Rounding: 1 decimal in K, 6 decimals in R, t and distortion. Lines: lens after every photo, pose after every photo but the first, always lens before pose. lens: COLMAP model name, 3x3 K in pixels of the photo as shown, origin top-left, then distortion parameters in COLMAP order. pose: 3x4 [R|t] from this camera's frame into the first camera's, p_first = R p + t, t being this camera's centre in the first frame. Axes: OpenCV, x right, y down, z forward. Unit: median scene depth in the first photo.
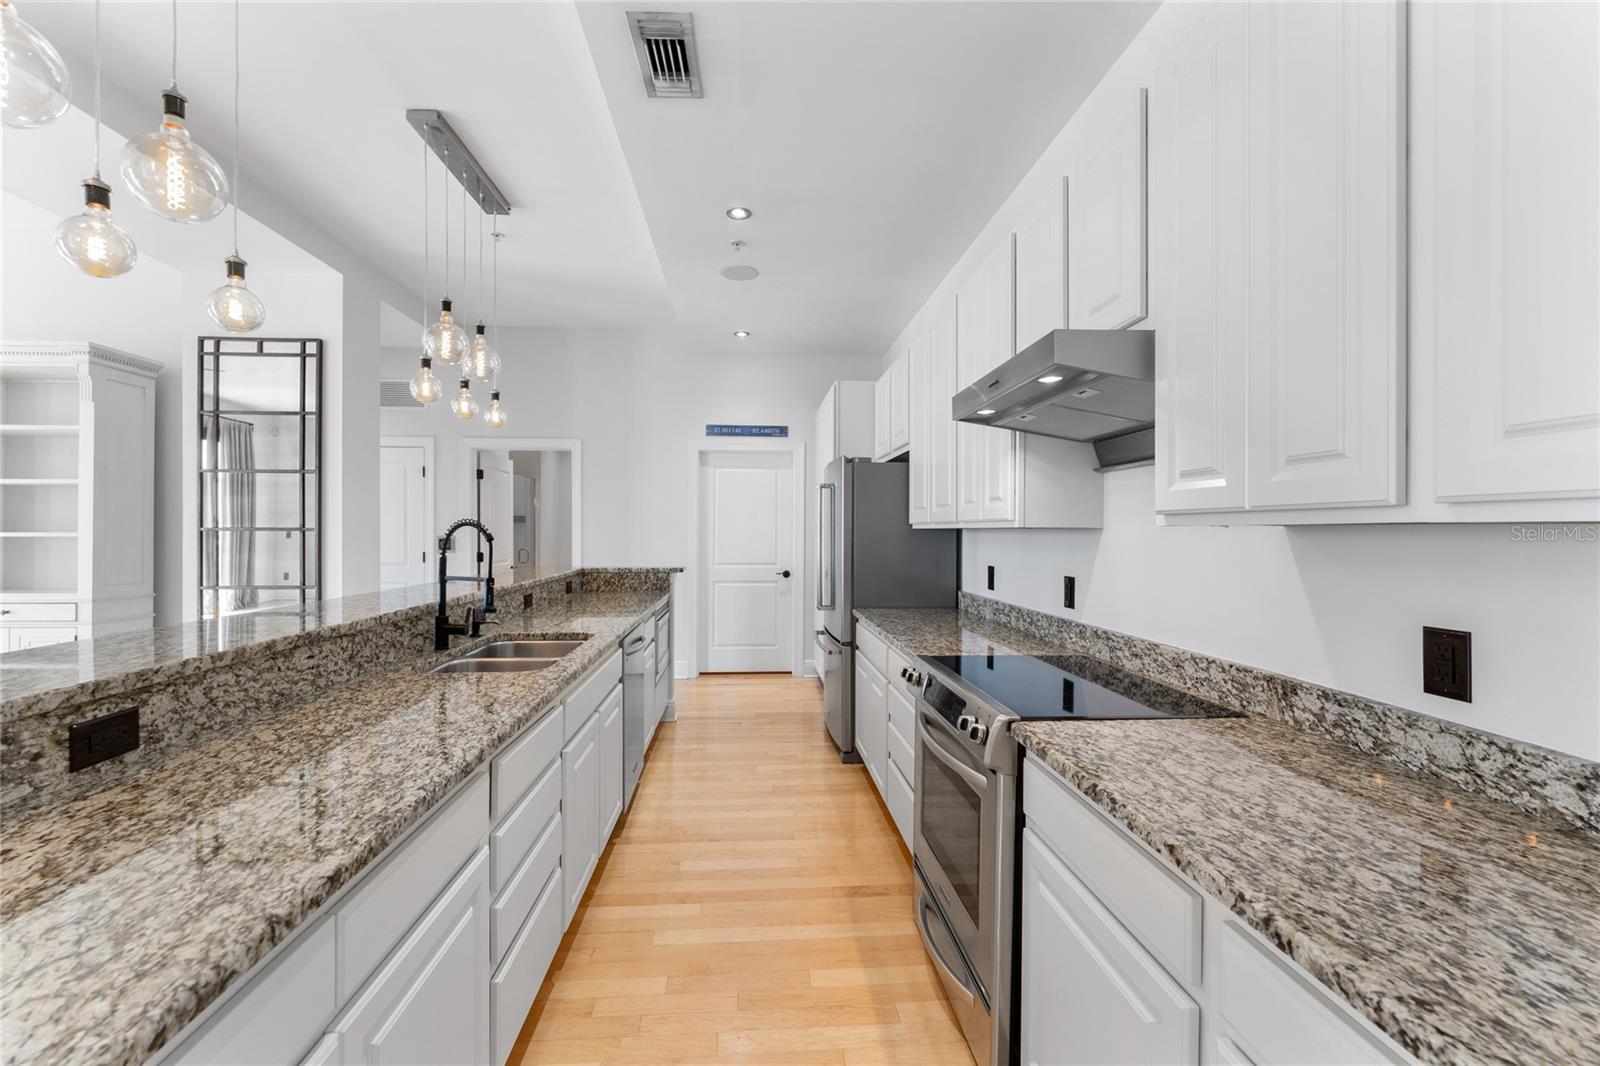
lens RADIAL K [[656.8, 0, 790.6], [0, 656.8, 528.9], [0, 0, 1]] dist [0.000384, -0.000022]
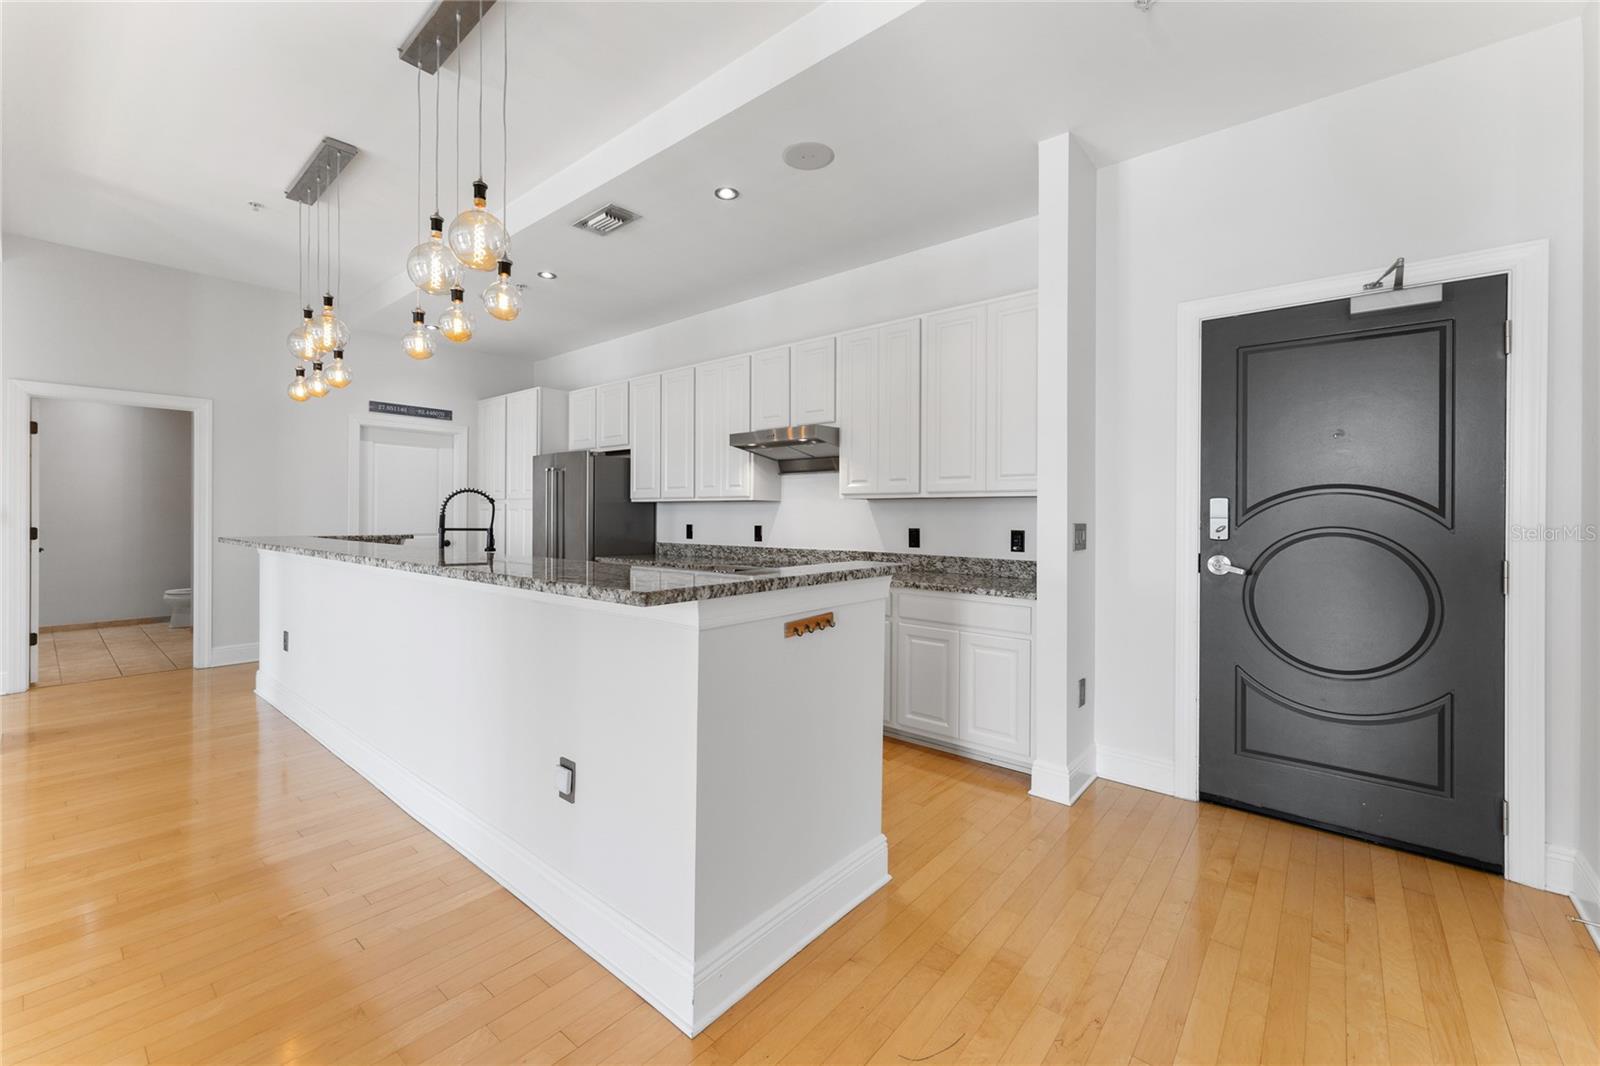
lens RADIAL K [[656.8, 0, 793.6], [0, 656.8, 513.5], [0, 0, 1]] dist [0.000384, -0.000022]
pose [[0.695671, 0.003105, 0.718353, -0.616059], [-0.006055, 0.999980, 0.001541, 0.020910], [-0.718335, -0.005421, 0.695677, -0.308407]]
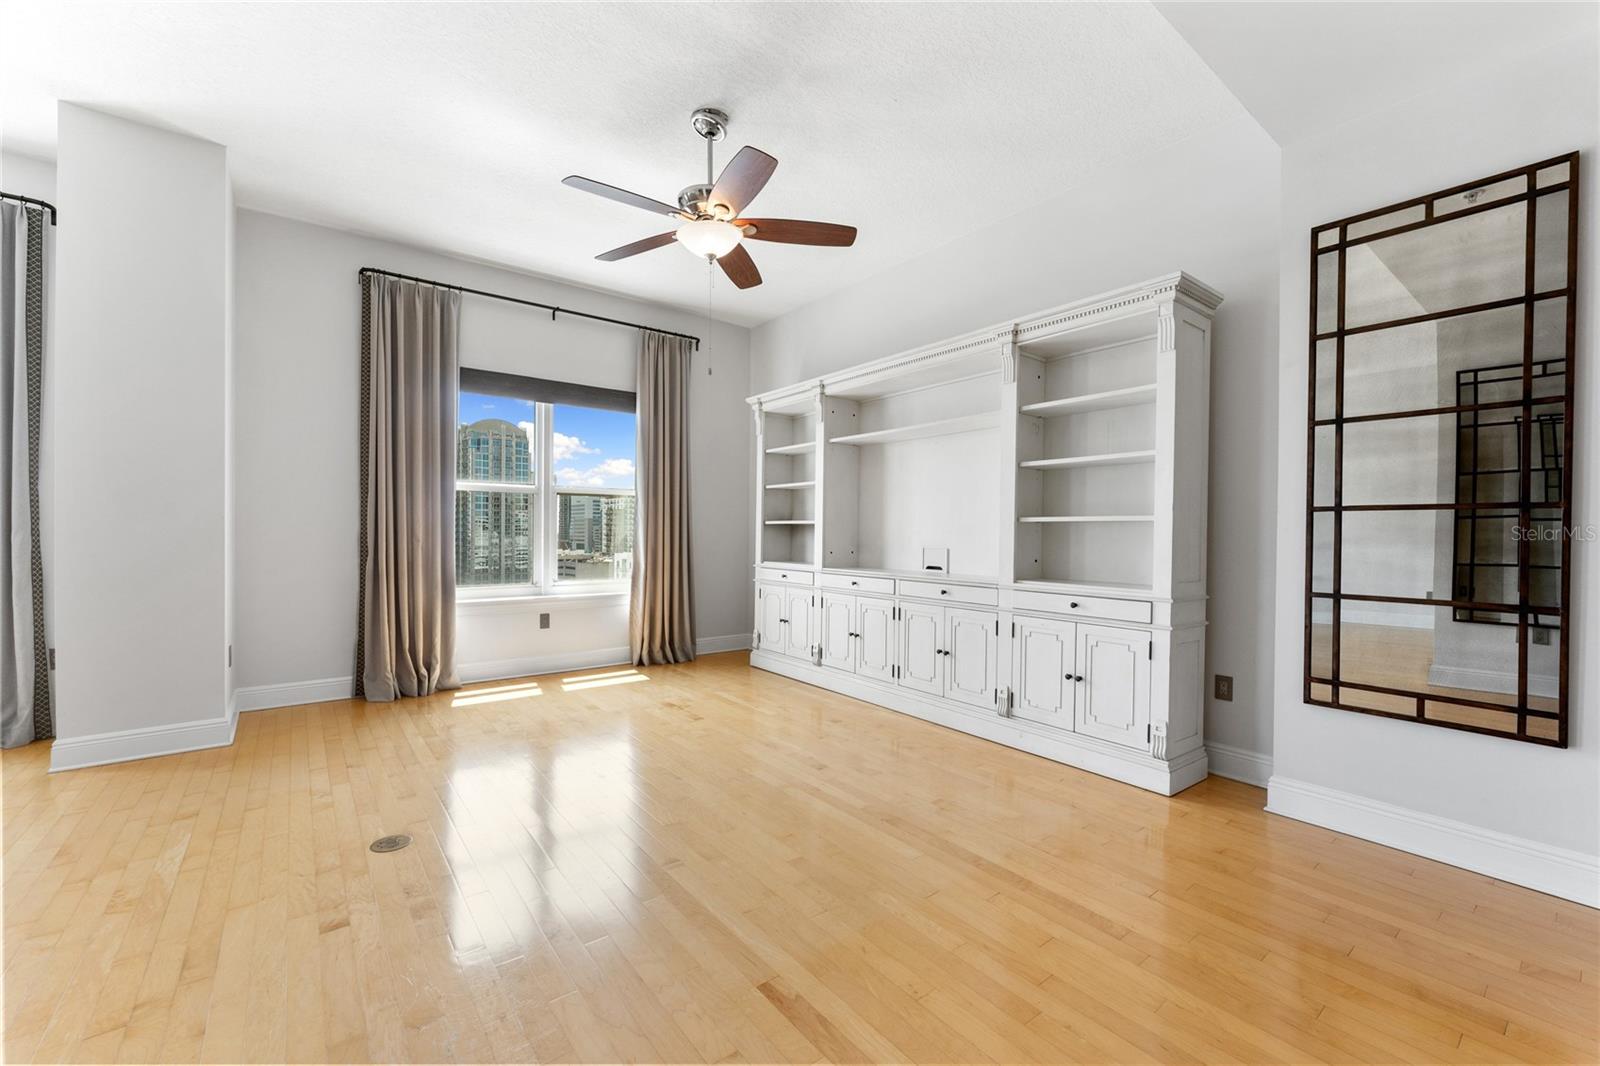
lens RADIAL K [[656.8, 0, 778.4], [0, 656.8, 535.8], [0, 0, 1]] dist [0.000384, -0.000022]
pose [[0.550669, 0.007582, -0.834689, -0.655757], [-0.006026, 0.999969, 0.005108, 0.029407], [0.834702, 0.002217, 0.550698, 0.161355]]
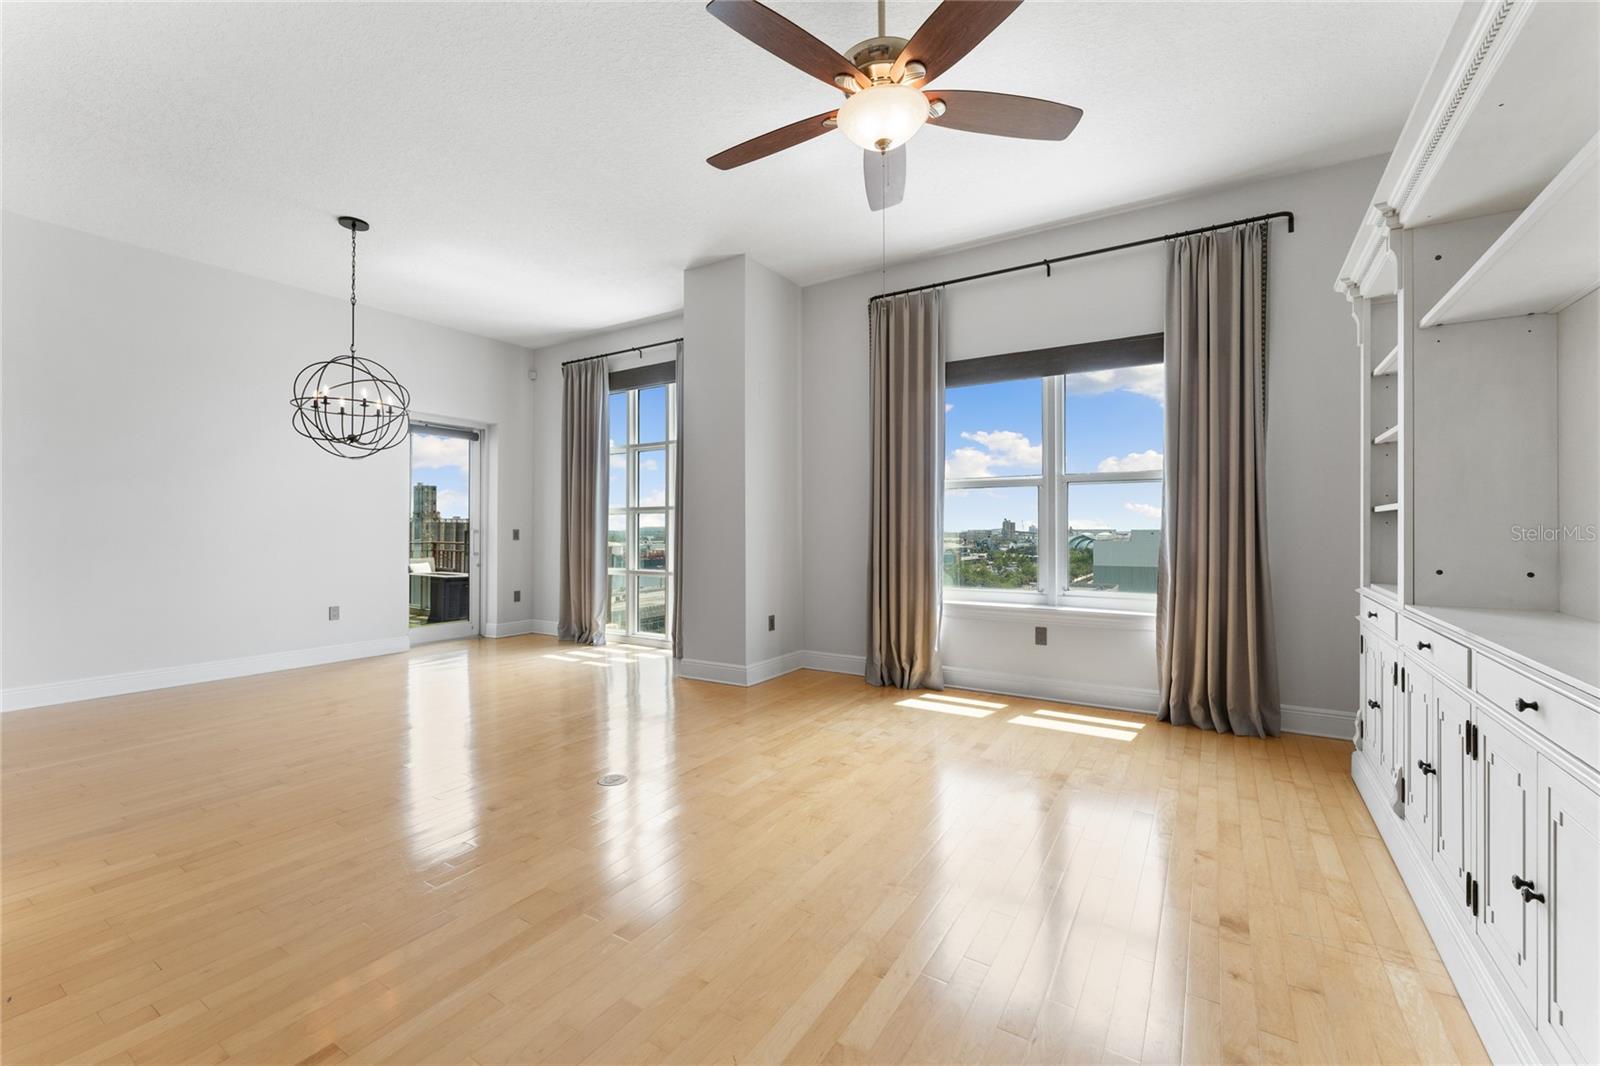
lens RADIAL K [[656.8, 0, 788.5], [0, 656.8, 525.9], [0, 0, 1]] dist [0.000384, -0.000022]
pose [[-0.593028, -0.005841, -0.805161, -0.881878], [0.000674, 0.999970, -0.007750, 0.032270], [0.805182, -0.005139, -0.593006, 0.859441]]
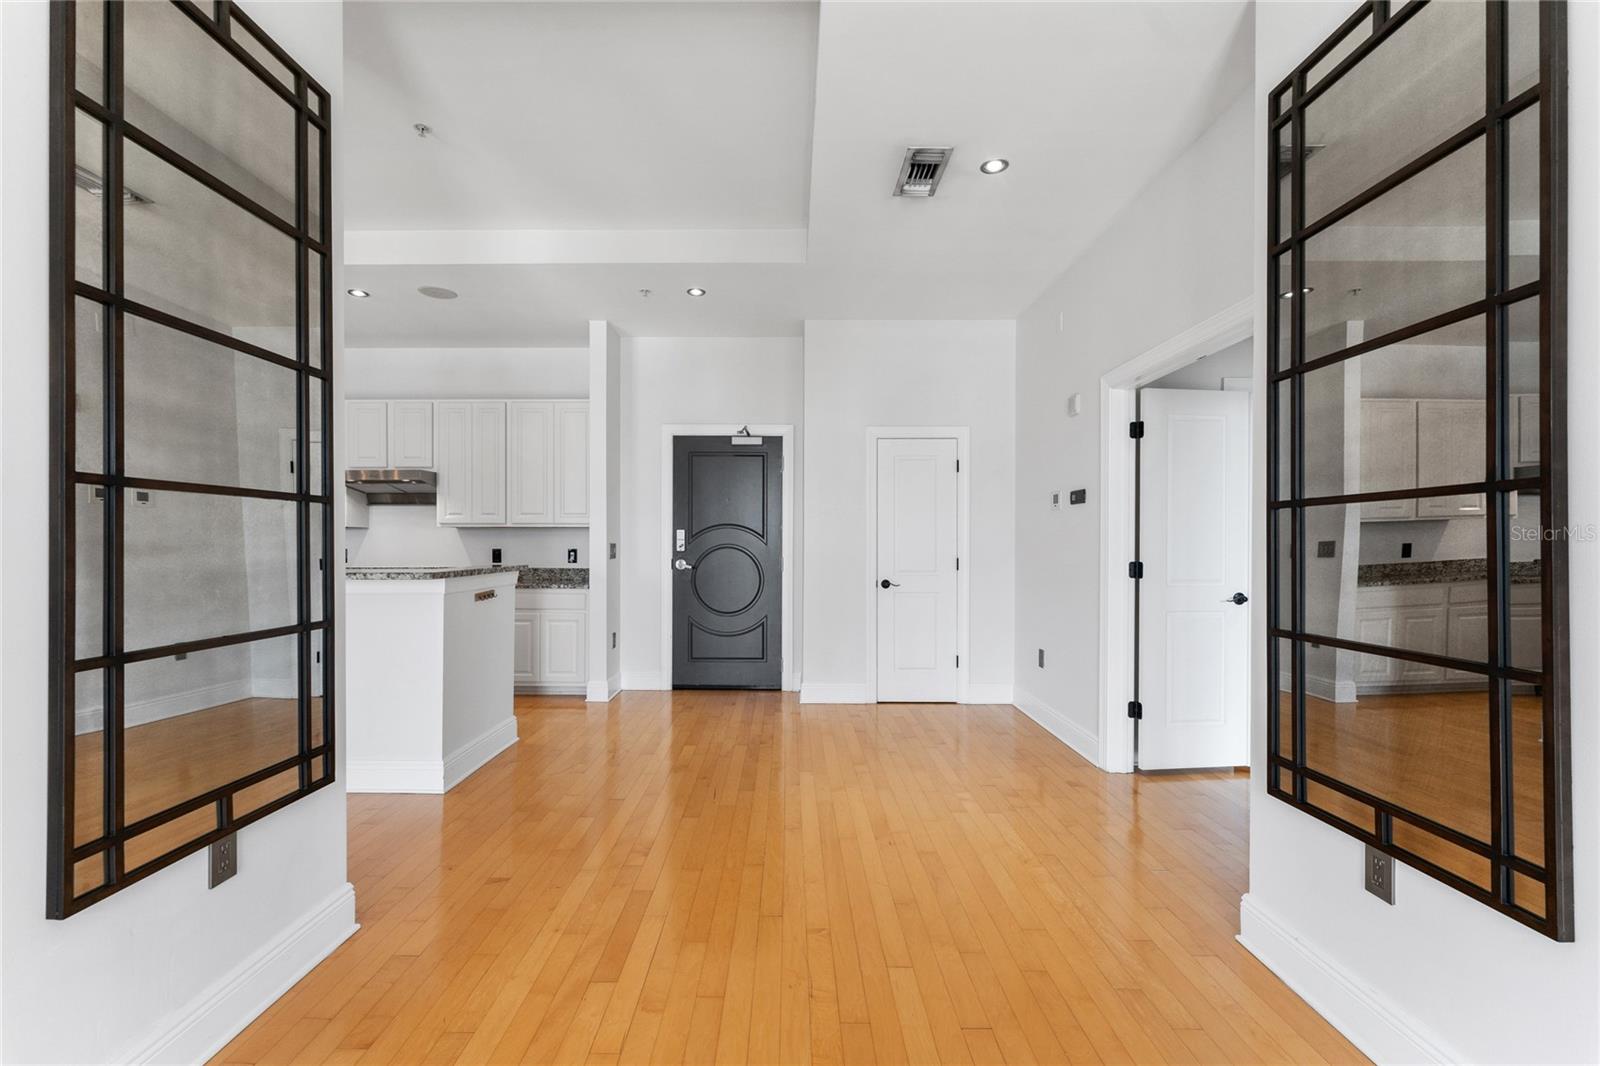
lens RADIAL K [[656.8, 0, 778.1], [0, 656.8, 546.2], [0, 0, 1]] dist [0.000384, -0.000022]
pose [[0.081246, -0.005457, 0.996679, -1.148156], [-0.004199, 0.999974, 0.005817, 0.028742], [-0.996685, -0.004658, 0.081221, -0.462594]]
